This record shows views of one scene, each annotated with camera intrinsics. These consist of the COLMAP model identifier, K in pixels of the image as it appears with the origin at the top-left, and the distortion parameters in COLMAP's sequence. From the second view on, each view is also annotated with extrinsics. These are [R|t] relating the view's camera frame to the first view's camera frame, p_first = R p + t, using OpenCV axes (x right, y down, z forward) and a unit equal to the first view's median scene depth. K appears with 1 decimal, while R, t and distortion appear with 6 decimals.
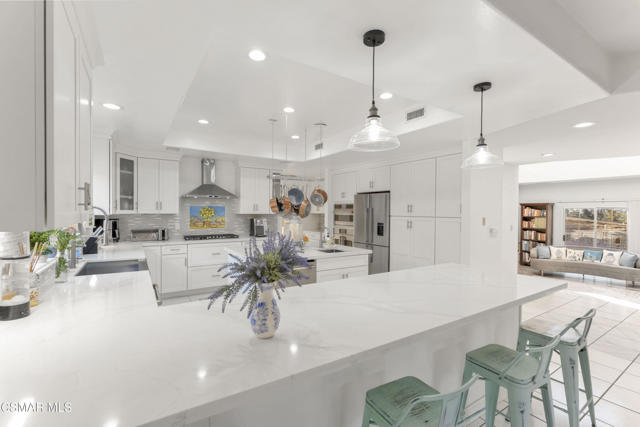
lens RADIAL K [[284.9, 0, 316.6], [0, 284.9, 213.2], [0, 0, 1]] dist [0.000071, 0.000028]
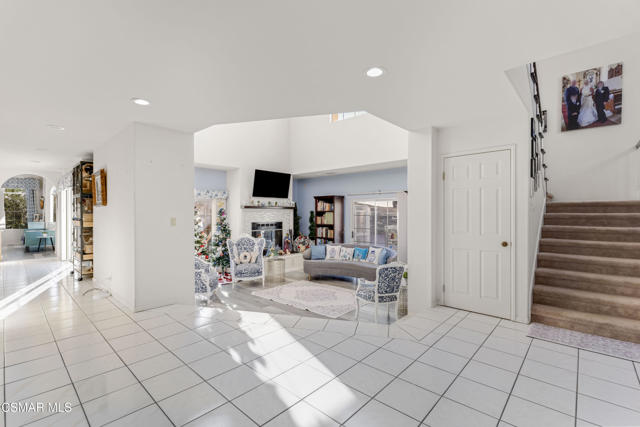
lens RADIAL K [[290.4, 0, 318.7], [0, 290.4, 211.7], [0, 0, 1]] dist [0.013484, 0.000567]
pose [[0.966358, -0.002089, 0.257192, 0.845067], [0.005115, 0.999925, -0.011097, 0.039395], [-0.257149, 0.012039, 0.966297, 0.233852]]
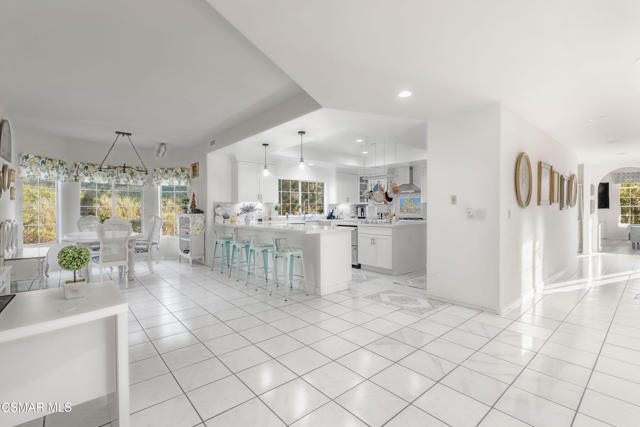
lens RADIAL K [[290.4, 0, 319.1], [0, 290.4, 213.9], [0, 0, 1]] dist [0.013484, 0.000567]
pose [[0.146462, 0.003750, -0.989209, 1.010254], [-0.000549, 0.999993, 0.003709, 0.048480], [0.989216, 0.000000, 0.146463, 0.305122]]
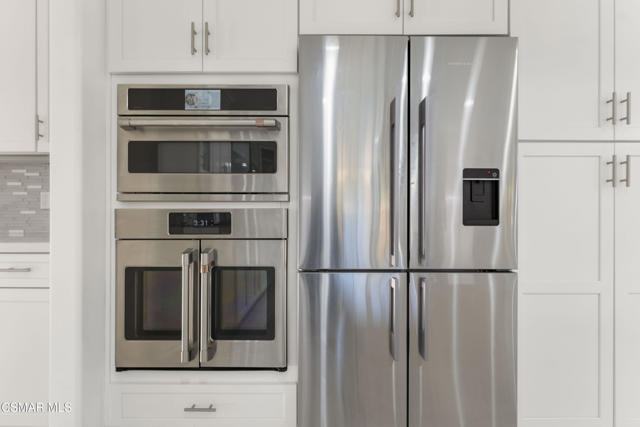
lens RADIAL K [[290.4, 0, 320.0], [0, 290.4, 219.4], [0, 0, 1]] dist [0.013484, 0.000567]
pose [[0.552028, -0.000161, 0.833826, -0.031819], [0.007568, 0.999960, -0.004817, 0.067361], [-0.833792, 0.008969, 0.552007, 0.892042]]
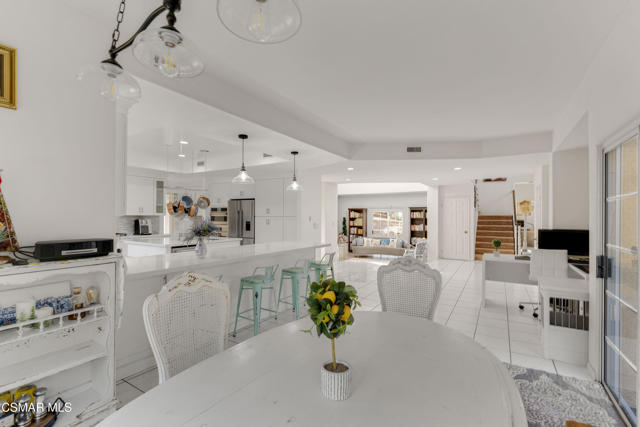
lens RADIAL K [[290.4, 0, 316.9], [0, 290.4, 216.4], [0, 0, 1]] dist [0.013484, 0.000567]
pose [[0.901809, -0.003726, 0.432119, -0.077752], [0.005331, 0.999983, -0.002504, 0.013341], [-0.432103, 0.004562, 0.901813, -0.384525]]
